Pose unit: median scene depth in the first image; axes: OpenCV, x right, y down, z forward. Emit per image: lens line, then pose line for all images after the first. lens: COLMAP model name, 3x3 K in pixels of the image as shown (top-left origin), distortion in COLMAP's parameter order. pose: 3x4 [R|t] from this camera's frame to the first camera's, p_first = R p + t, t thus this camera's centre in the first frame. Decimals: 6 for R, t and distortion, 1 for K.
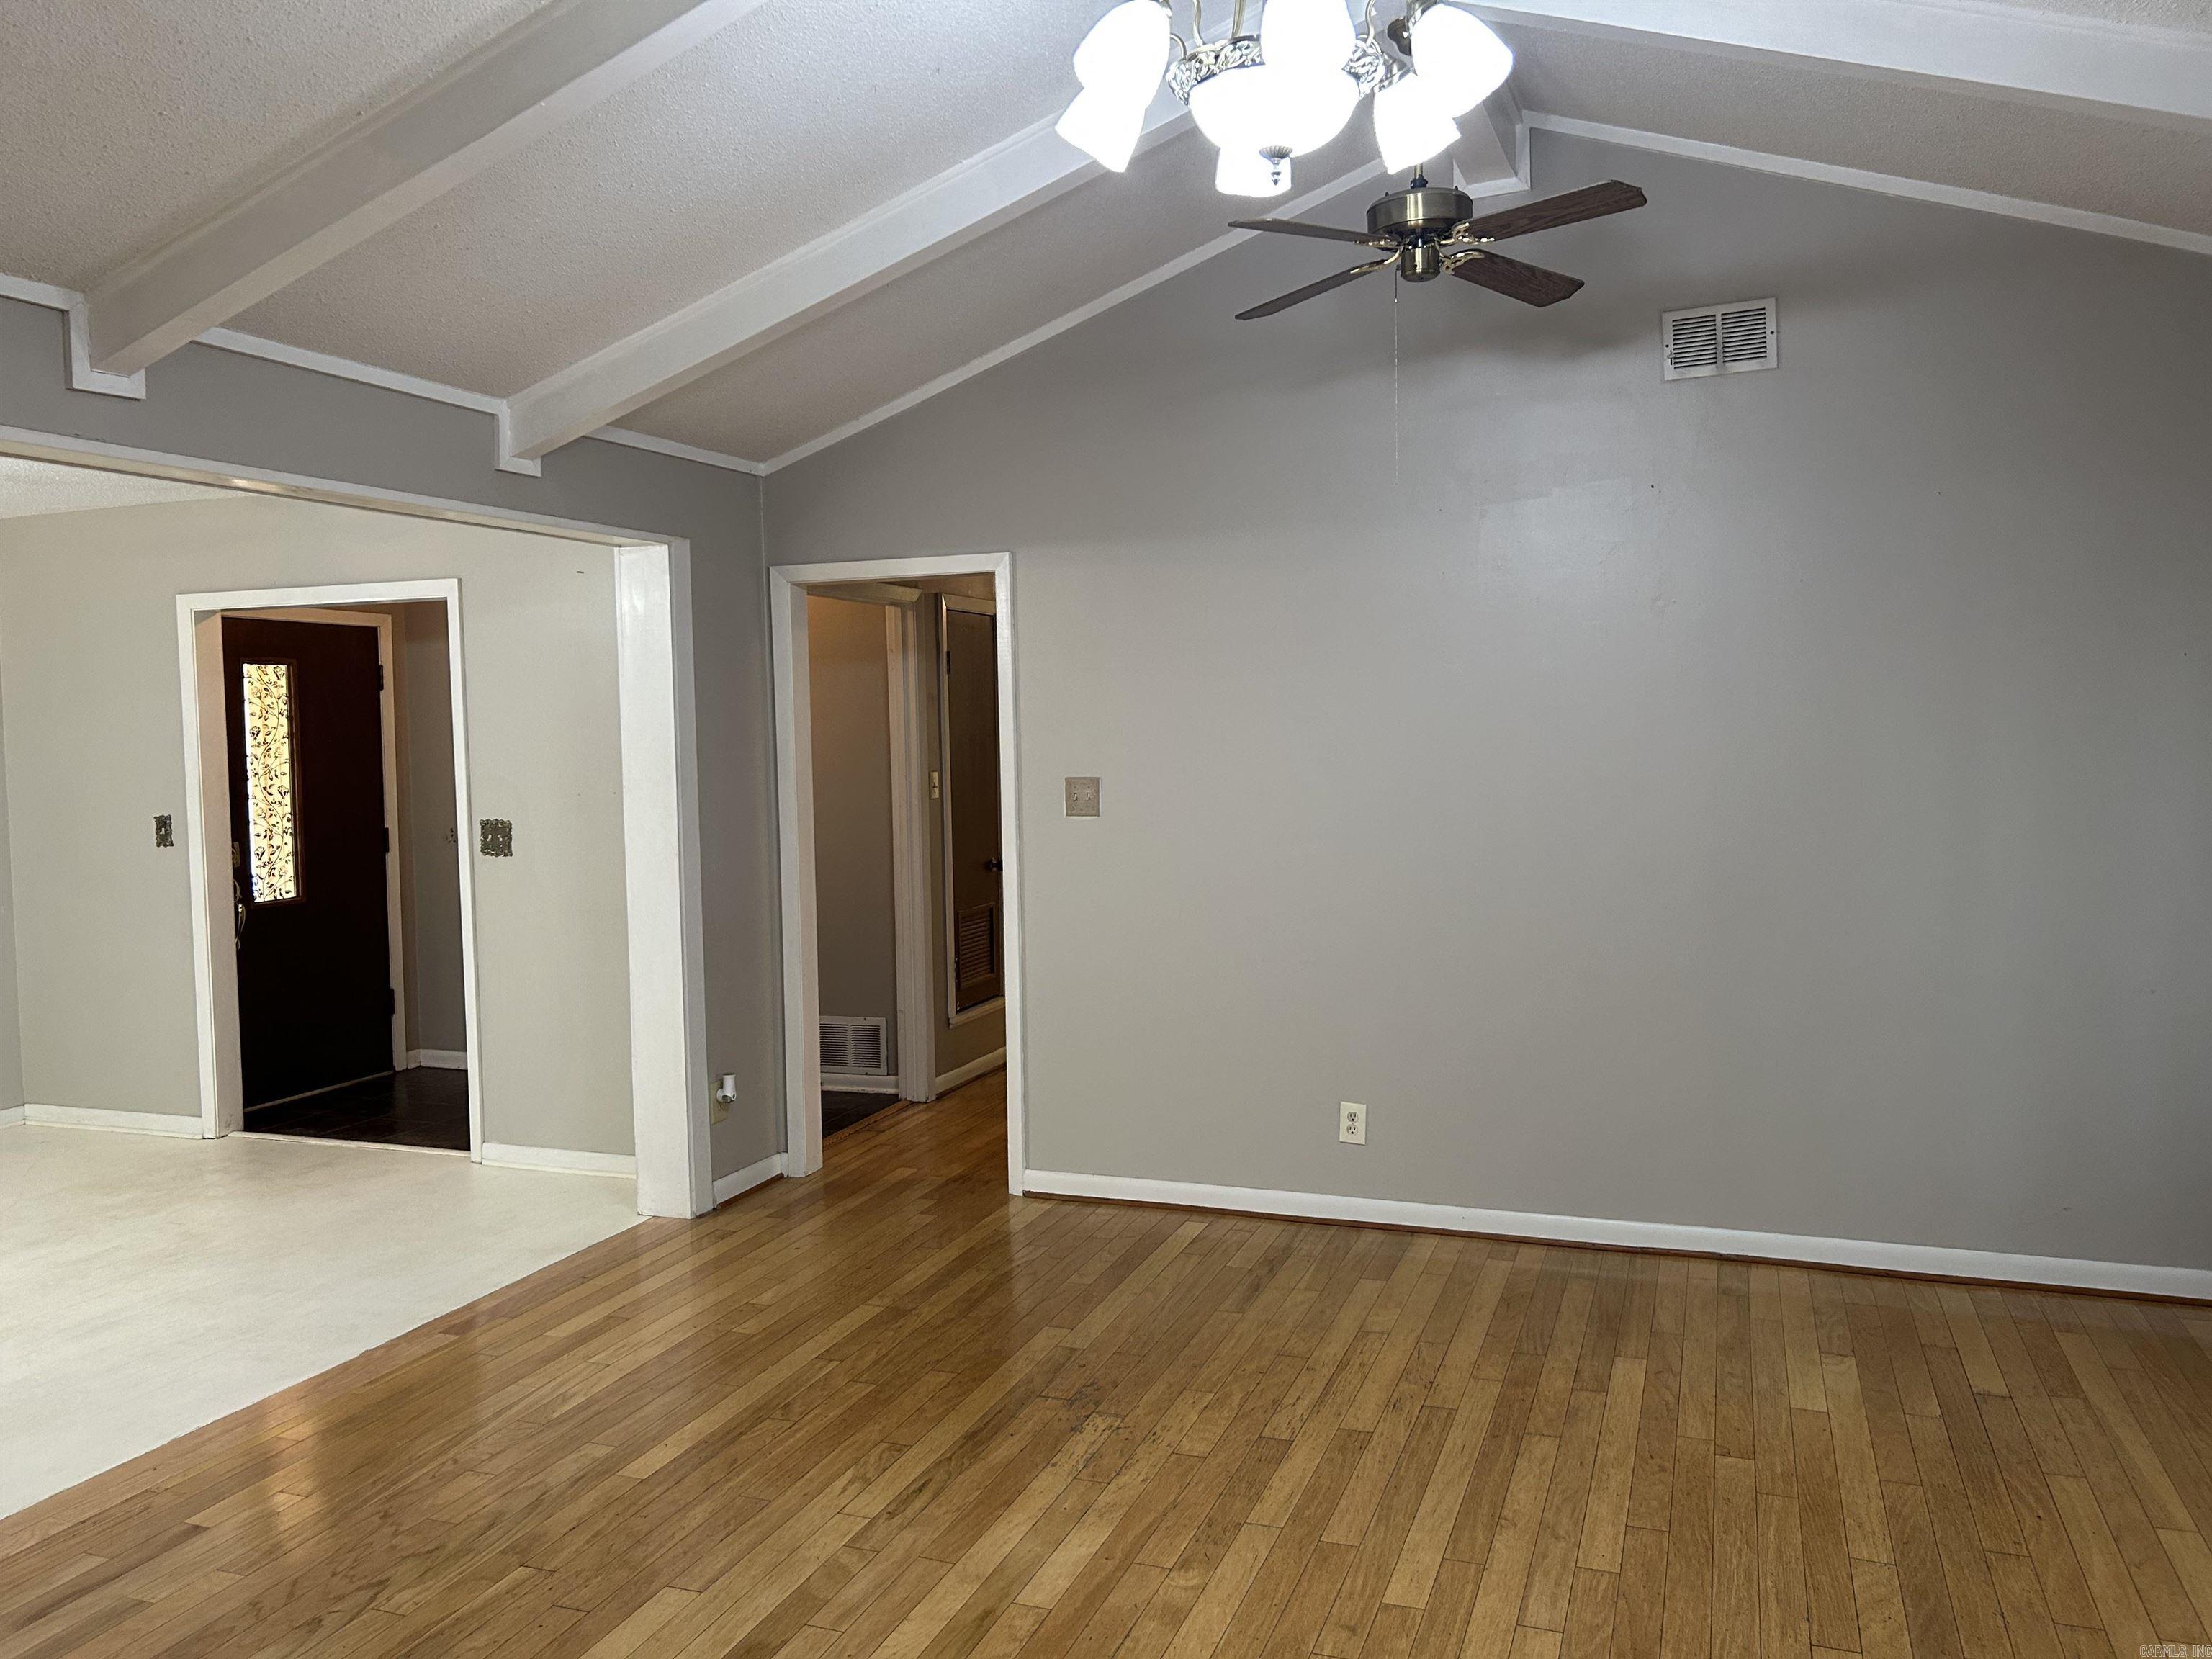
lens RADIAL K [[1666.1, 0, 1105.6], [0, 1666.1, 813.2], [0, 0, 1]] dist [0.032862, -0.015962]
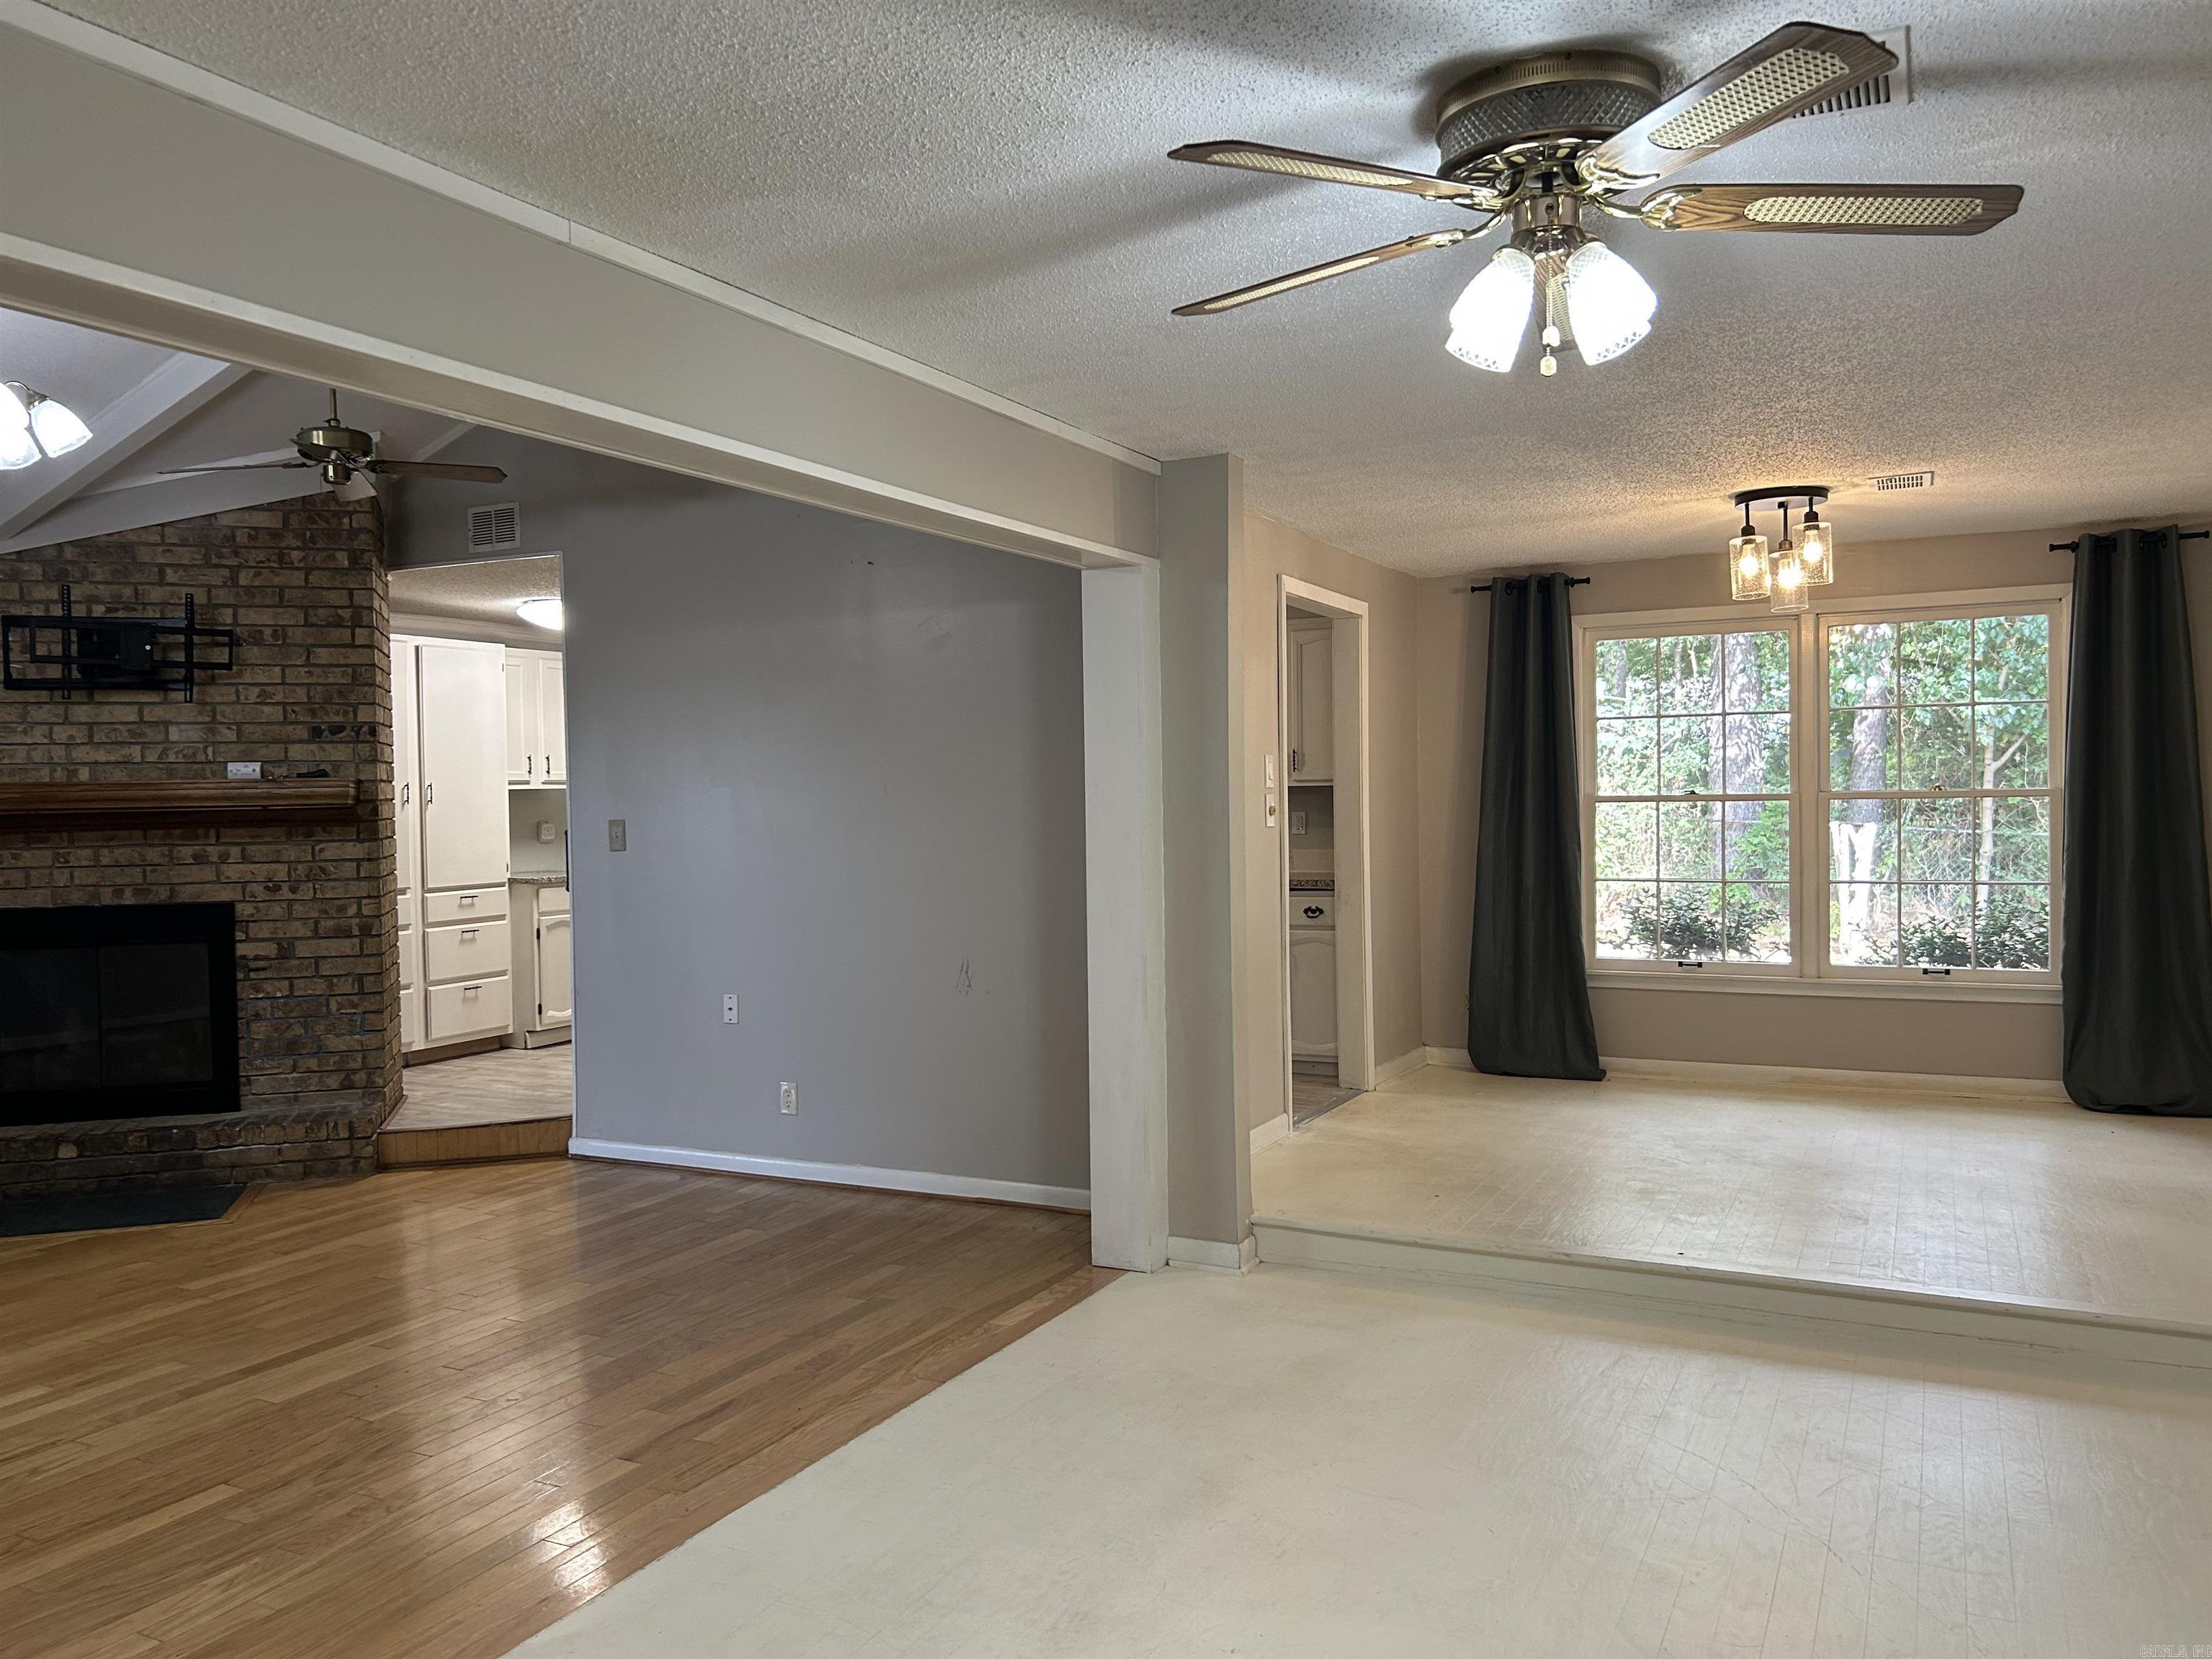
lens RADIAL K [[1666.1, 0, 1092.7], [0, 1666.1, 831.9], [0, 0, 1]] dist [0.032862, -0.015962]
pose [[-0.993247, 0.036010, 0.110286, -0.718767], [0.044593, 0.996081, 0.076382, -0.044473], [-0.107103, 0.080784, -0.990961, 1.489951]]
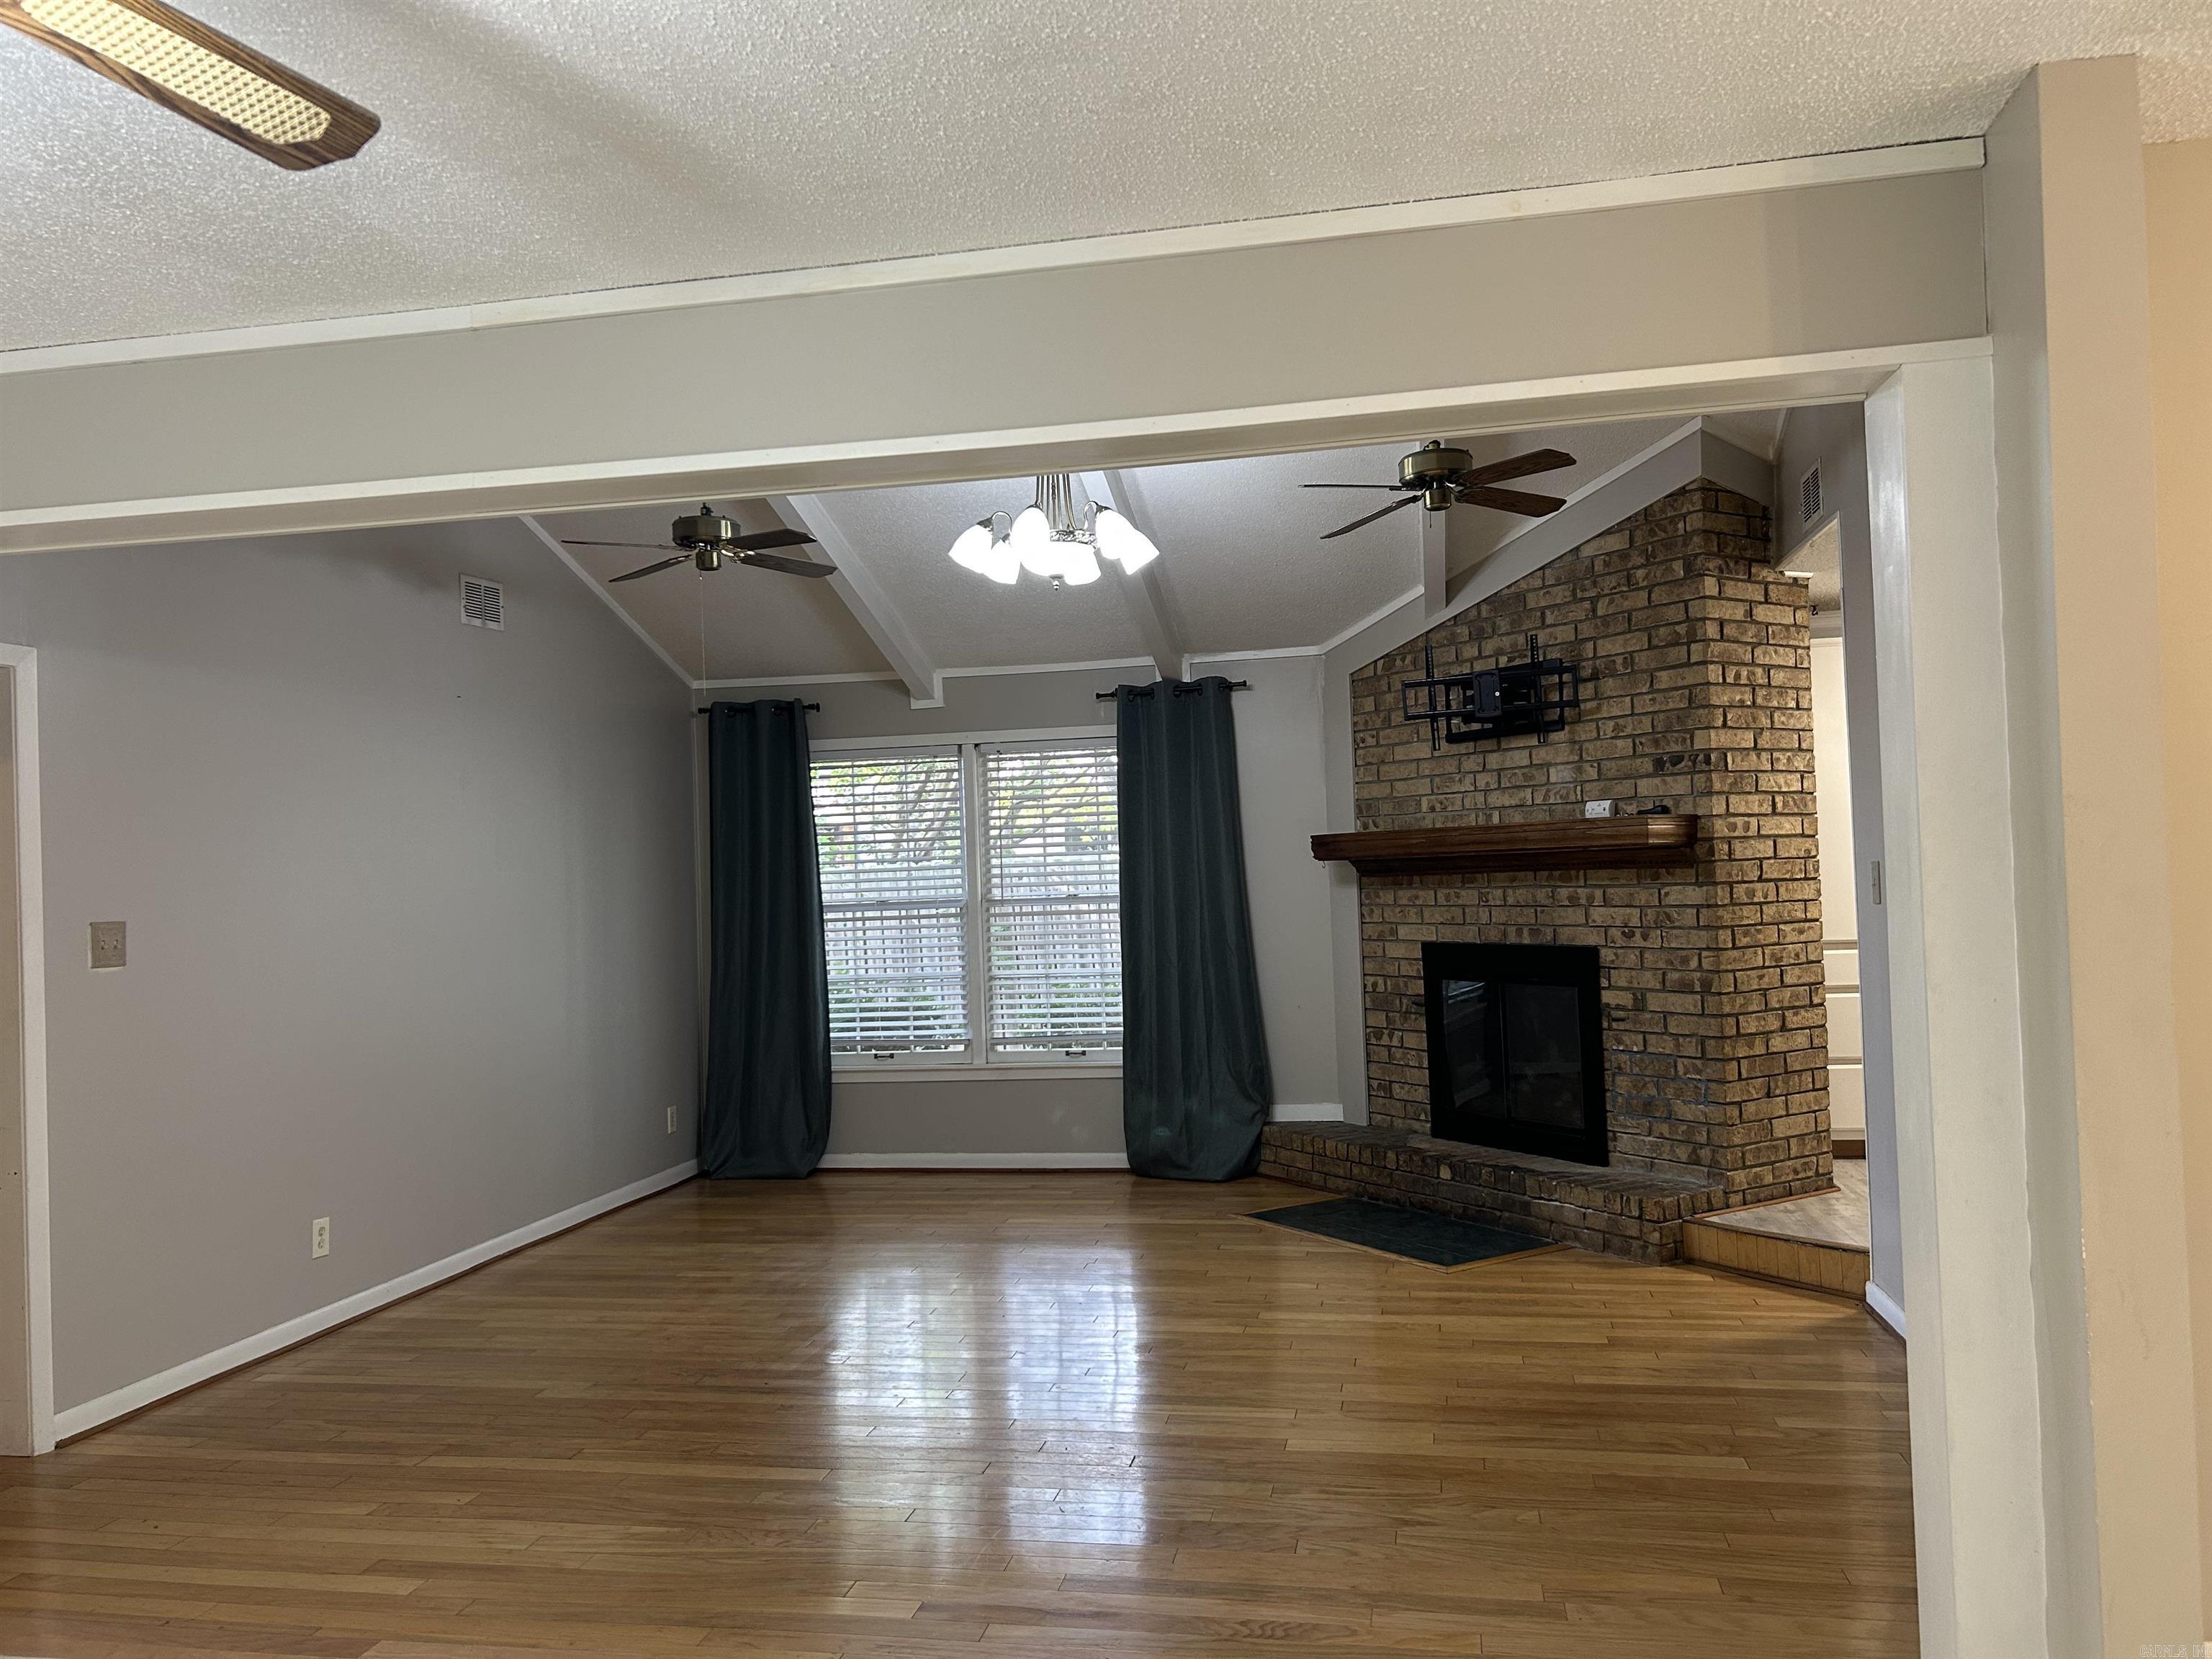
lens RADIAL K [[1666.1, 0, 1098.4], [0, 1666.1, 838.7], [0, 0, 1]] dist [0.032862, -0.015962]
pose [[-0.163800, 0.048629, 0.985294, -1.130642], [0.092164, 0.995170, -0.033794, 0.014718], [-0.982179, 0.085273, -0.167490, 0.748167]]
